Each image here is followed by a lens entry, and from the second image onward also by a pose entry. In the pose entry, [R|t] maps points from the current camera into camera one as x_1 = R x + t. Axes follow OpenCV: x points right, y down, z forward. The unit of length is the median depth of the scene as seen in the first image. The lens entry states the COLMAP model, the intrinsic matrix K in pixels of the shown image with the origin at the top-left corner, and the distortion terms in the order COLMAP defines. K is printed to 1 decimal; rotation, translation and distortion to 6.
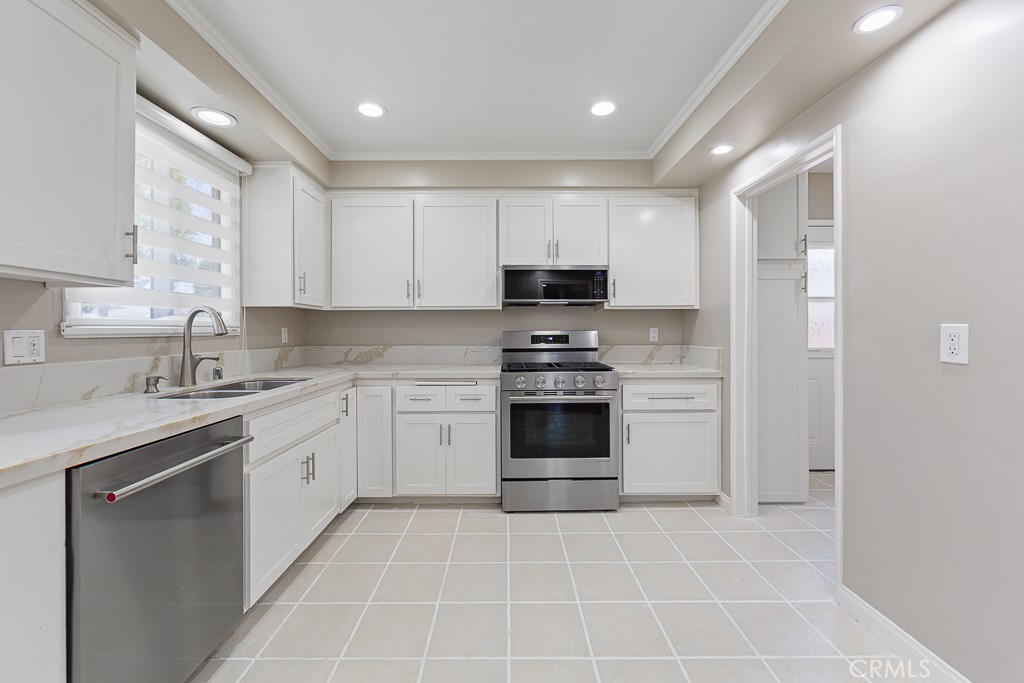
lens RADIAL K [[406.4, 0, 506.9], [0, 406.4, 331.3], [0, 0, 1]] dist [-0.004141, -0.000149]
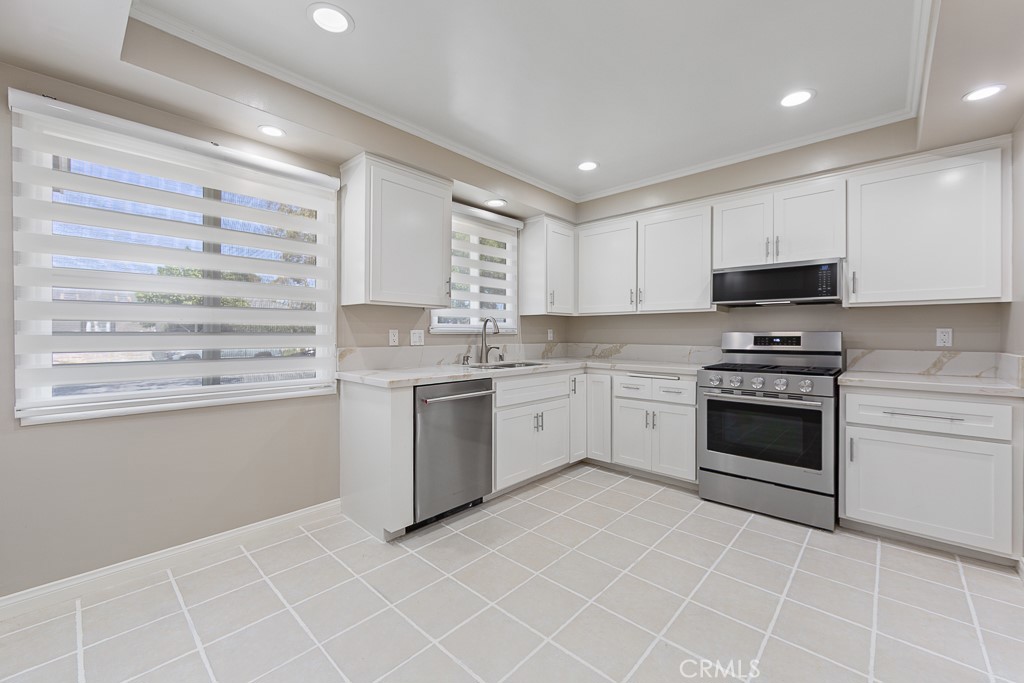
lens RADIAL K [[406.4, 0, 509.6], [0, 406.4, 335.6], [0, 0, 1]] dist [-0.004141, -0.000149]
pose [[0.730919, 0.008602, -0.682411, 0.349562], [-0.004790, 0.999961, 0.007474, 0.003950], [0.682448, -0.002194, 0.730931, -0.138378]]
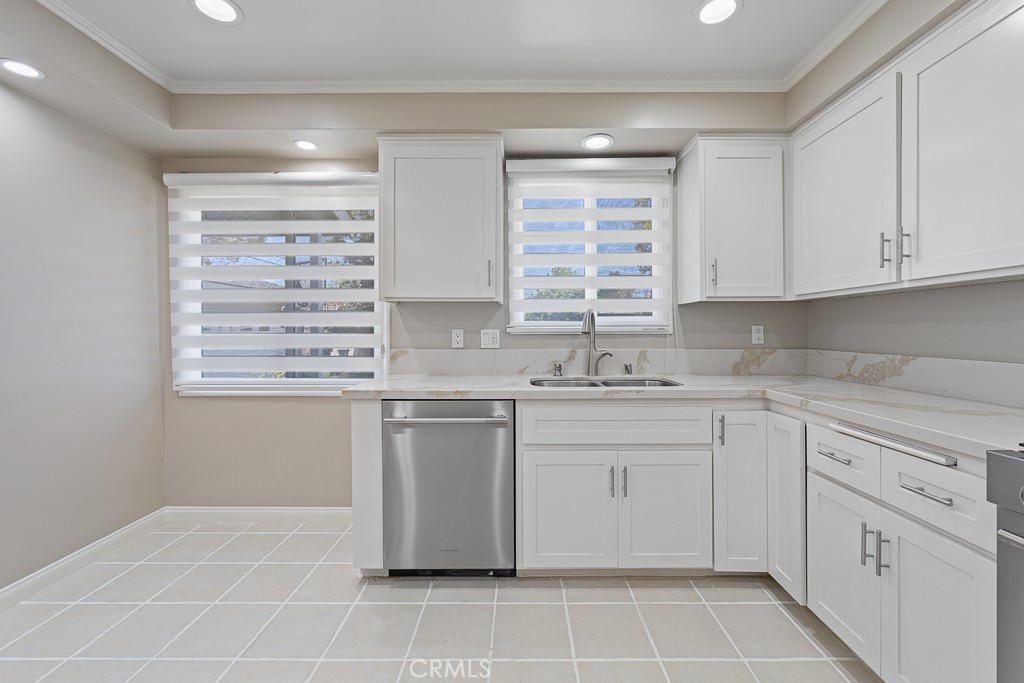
lens RADIAL K [[406.4, 0, 521.0], [0, 406.4, 332.5], [0, 0, 1]] dist [-0.004141, -0.000149]
pose [[0.002895, 0.004715, -0.999985, 0.314772], [0.001545, 0.999988, 0.004720, 0.000579], [0.999995, -0.001558, 0.002888, 0.586113]]
